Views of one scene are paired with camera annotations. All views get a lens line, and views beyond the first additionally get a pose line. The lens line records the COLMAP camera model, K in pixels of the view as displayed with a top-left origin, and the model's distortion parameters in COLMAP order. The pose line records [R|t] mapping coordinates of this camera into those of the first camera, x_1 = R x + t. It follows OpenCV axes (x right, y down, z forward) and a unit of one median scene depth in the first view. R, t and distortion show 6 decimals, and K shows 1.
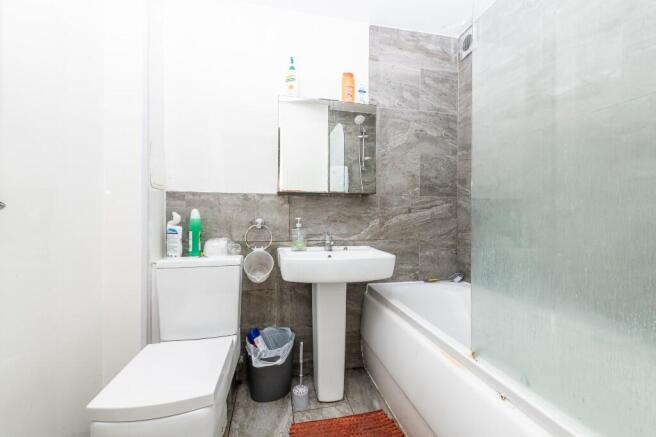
lens RADIAL K [[262.7, 0, 326.1], [0, 262.7, 217.0], [0, 0, 1]] dist [0.011154, -0.004094]
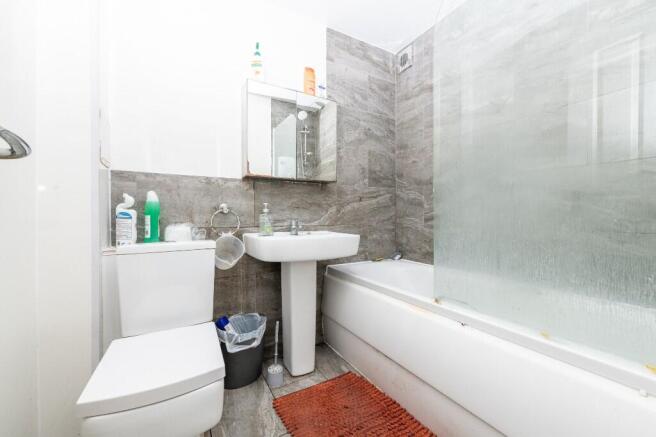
lens RADIAL K [[262.7, 0, 326.6], [0, 262.7, 217.6], [0, 0, 1]] dist [0.011154, -0.004094]
pose [[0.950941, -0.007978, 0.309269, -0.192988], [0.007726, 0.999968, 0.002041, 0.057971], [-0.309275, 0.000448, 0.950972, -0.034867]]
